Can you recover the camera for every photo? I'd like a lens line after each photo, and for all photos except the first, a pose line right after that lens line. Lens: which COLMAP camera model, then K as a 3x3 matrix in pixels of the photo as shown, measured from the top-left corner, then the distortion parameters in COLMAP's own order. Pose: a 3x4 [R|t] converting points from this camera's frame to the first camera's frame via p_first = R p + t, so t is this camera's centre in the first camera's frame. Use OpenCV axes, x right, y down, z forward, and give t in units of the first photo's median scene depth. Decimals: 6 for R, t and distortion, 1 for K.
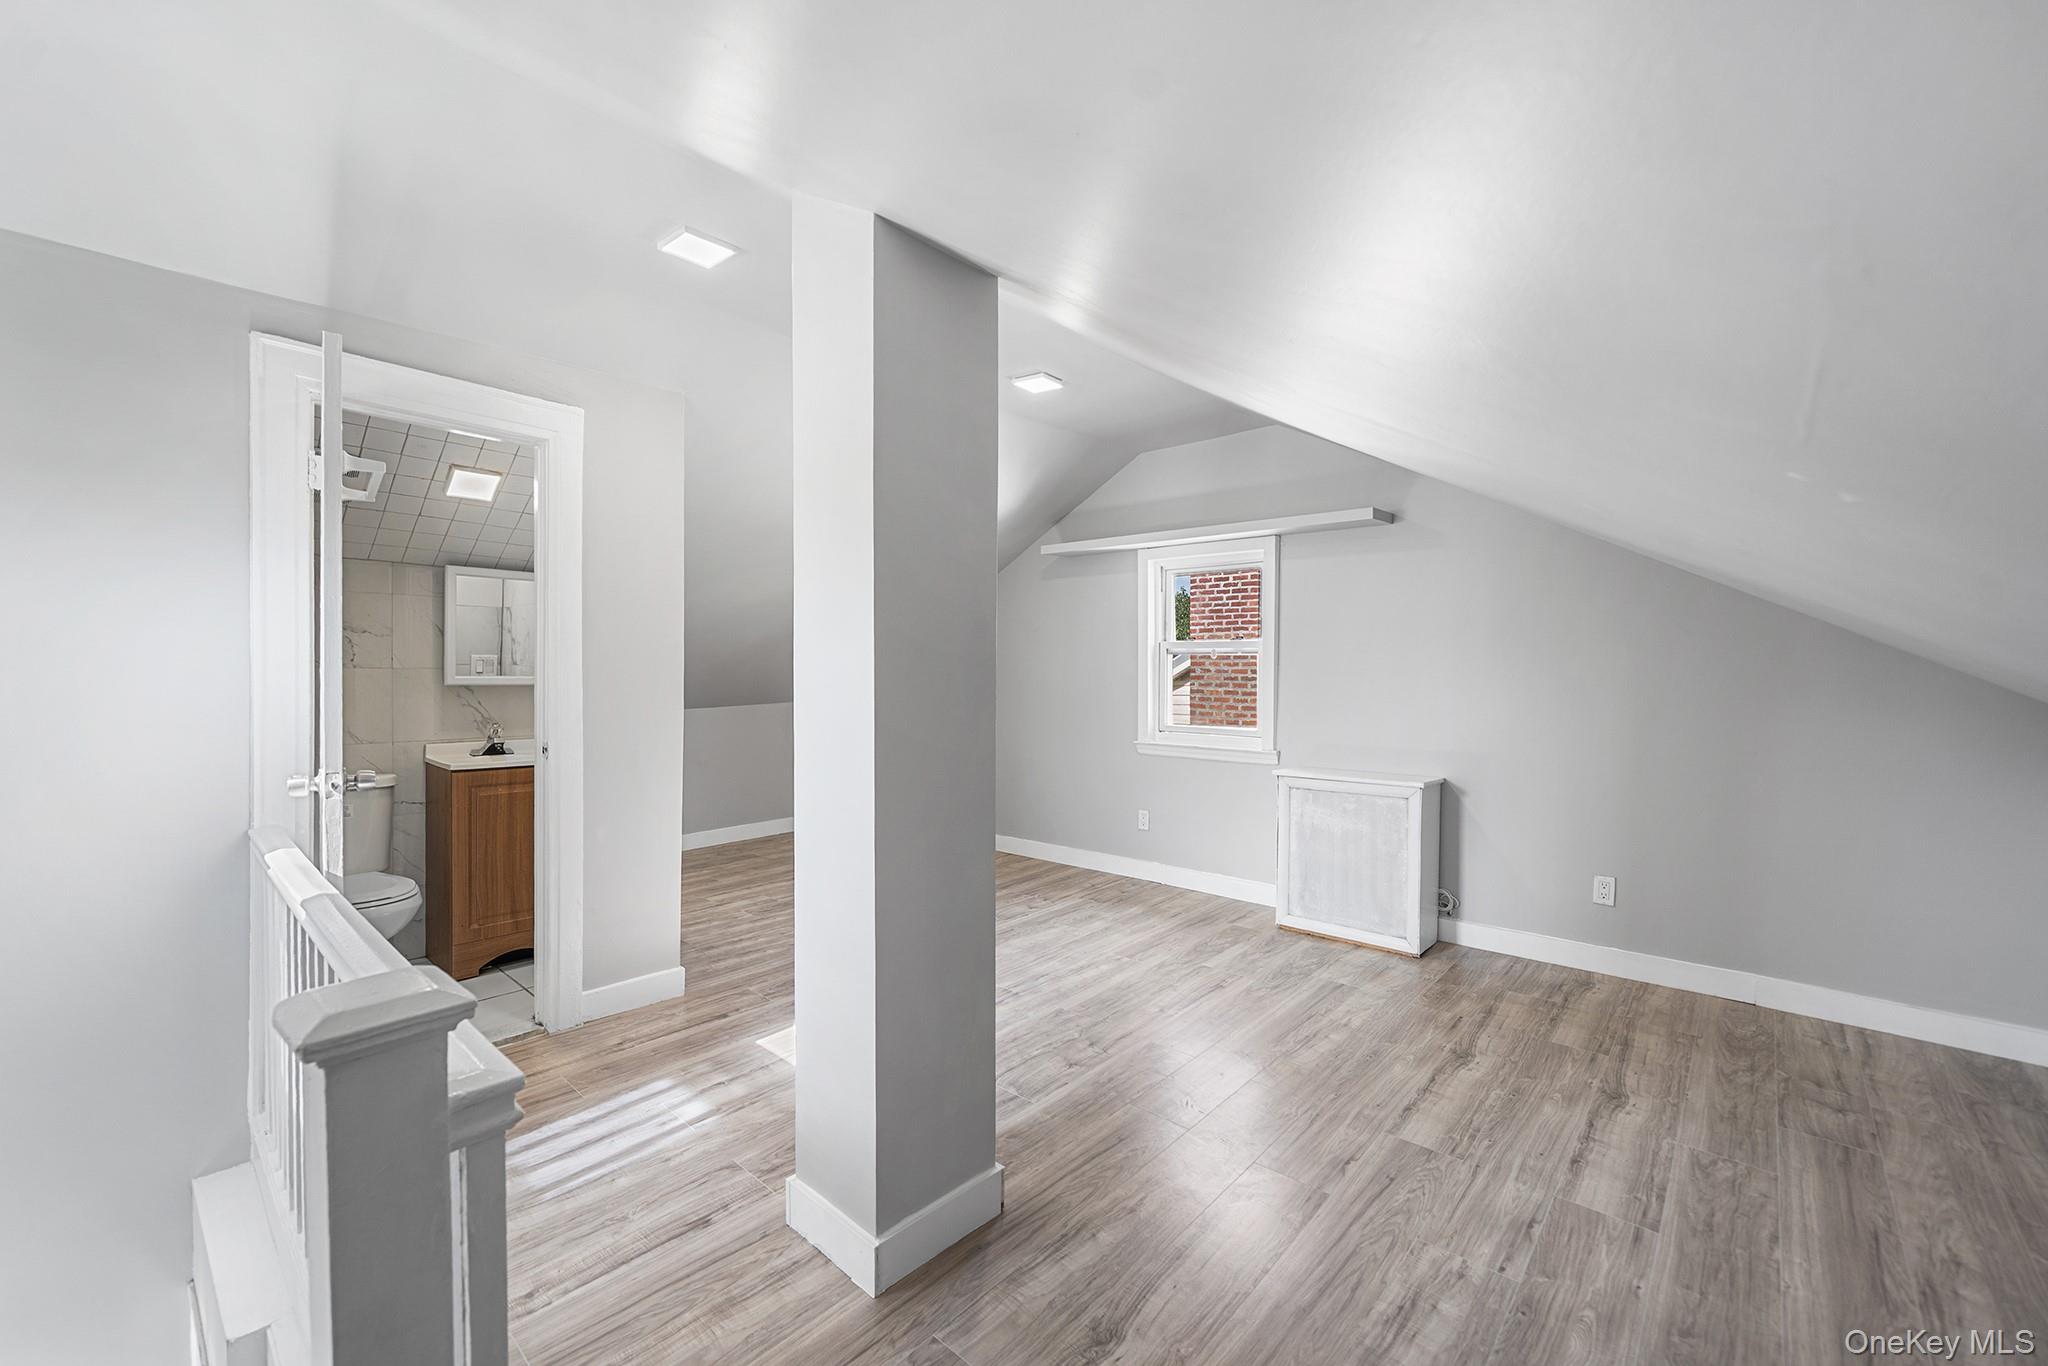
lens RADIAL K [[856.1, 0, 1024.0], [0, 856.1, 683.0], [0, 0, 1]] dist [-0.002100, -0.000244]
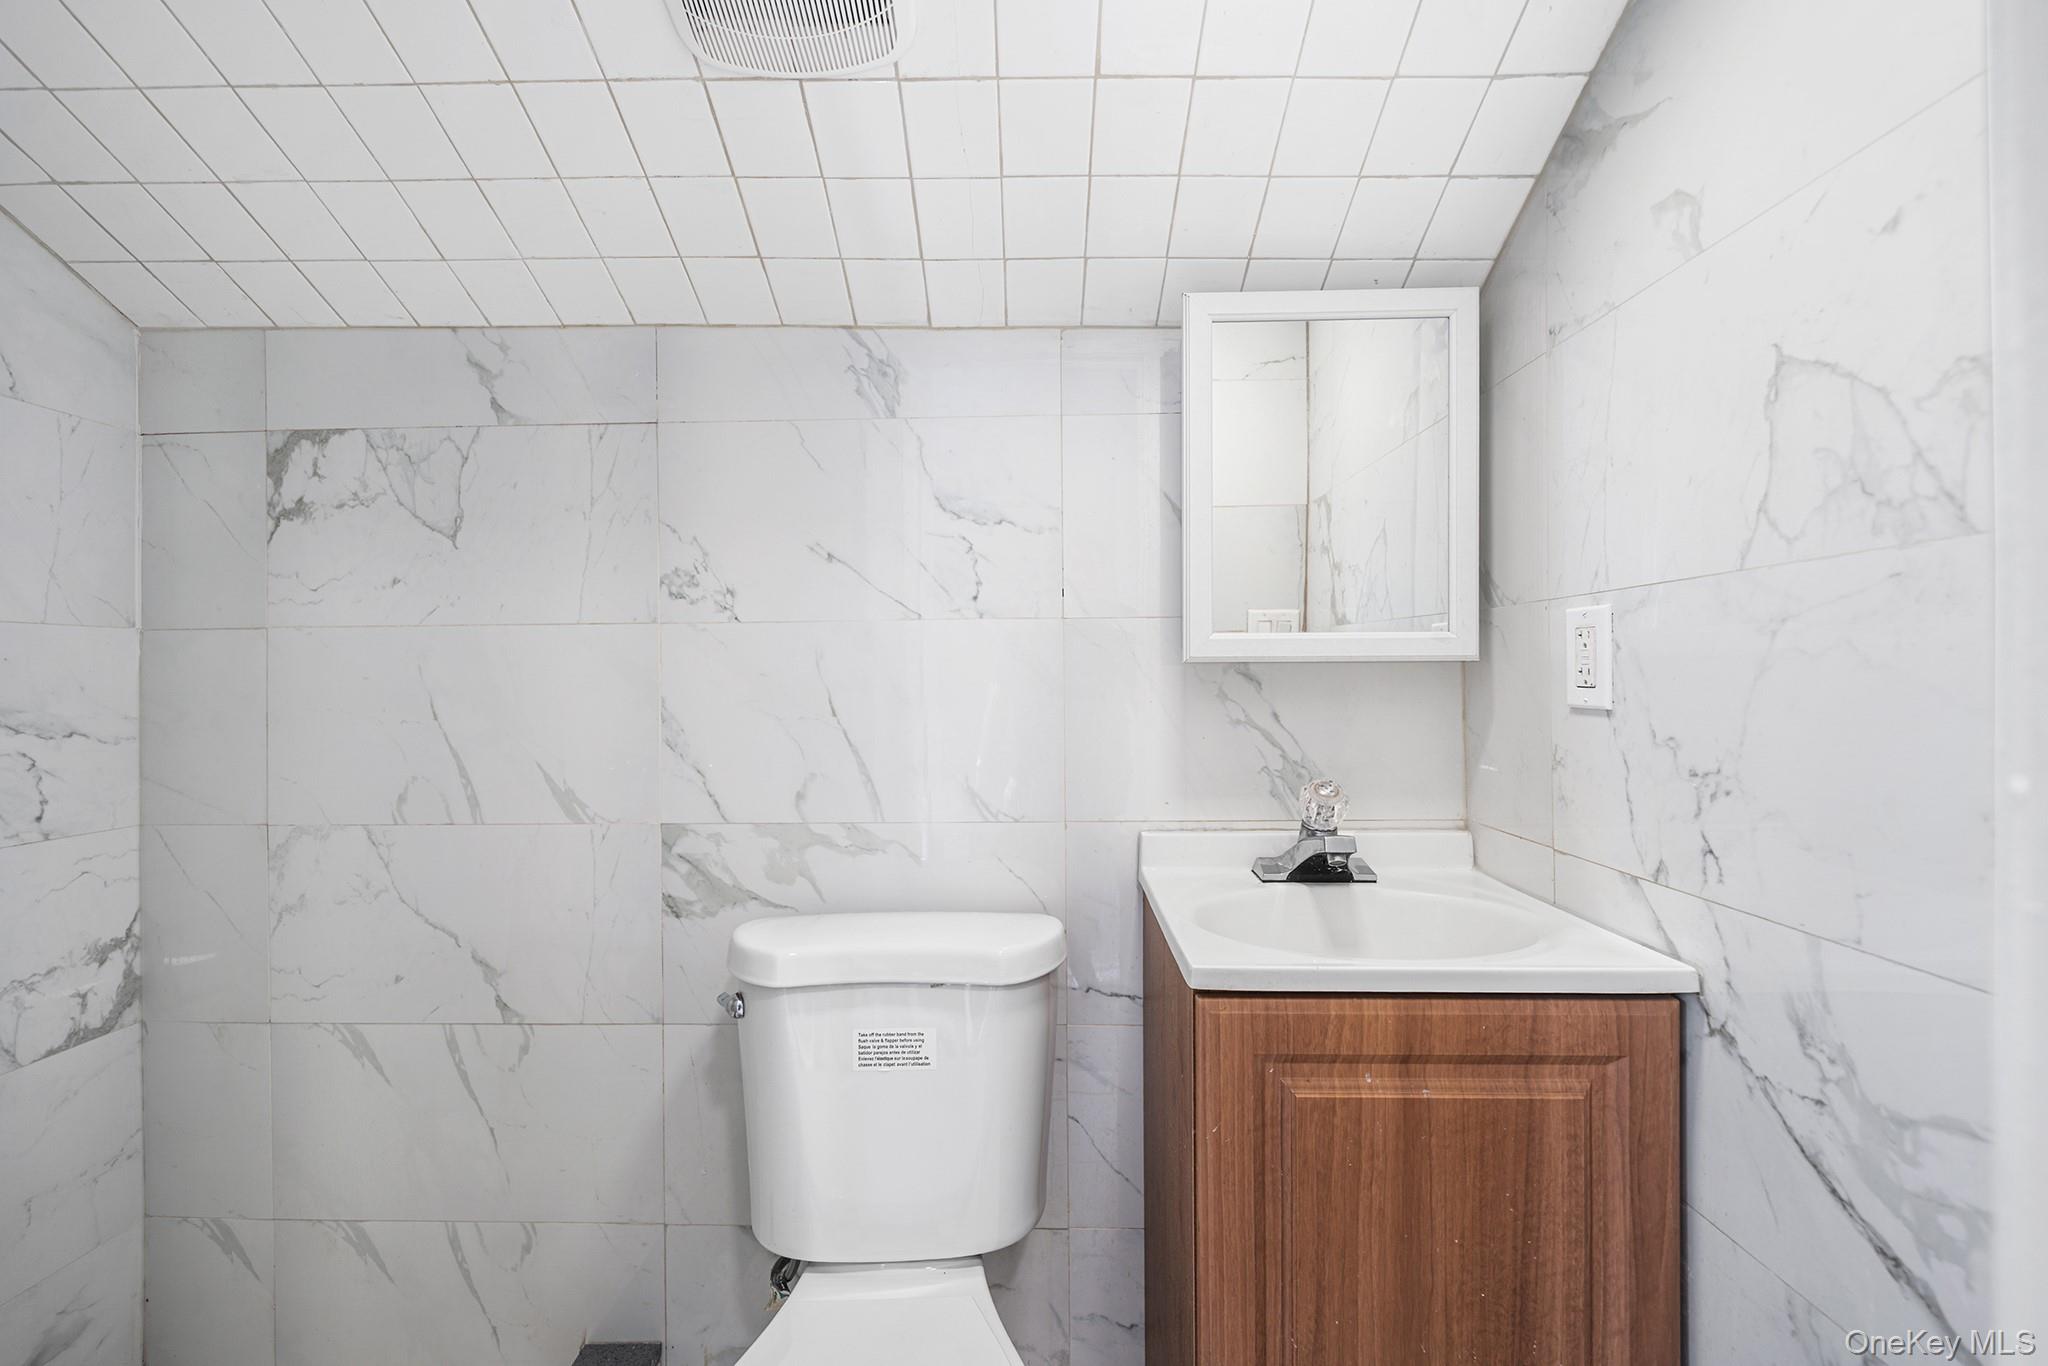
lens RADIAL K [[798.7, 0, 1024.0], [0, 798.7, 683.0], [0, 0, 1]] dist [0.001655, 0.000025]
pose [[0.668670, -0.010960, -0.743479, -0.484144], [0.002023, 0.999914, -0.012921, 0.014208], [0.743557, 0.007136, 0.668635, 0.739337]]
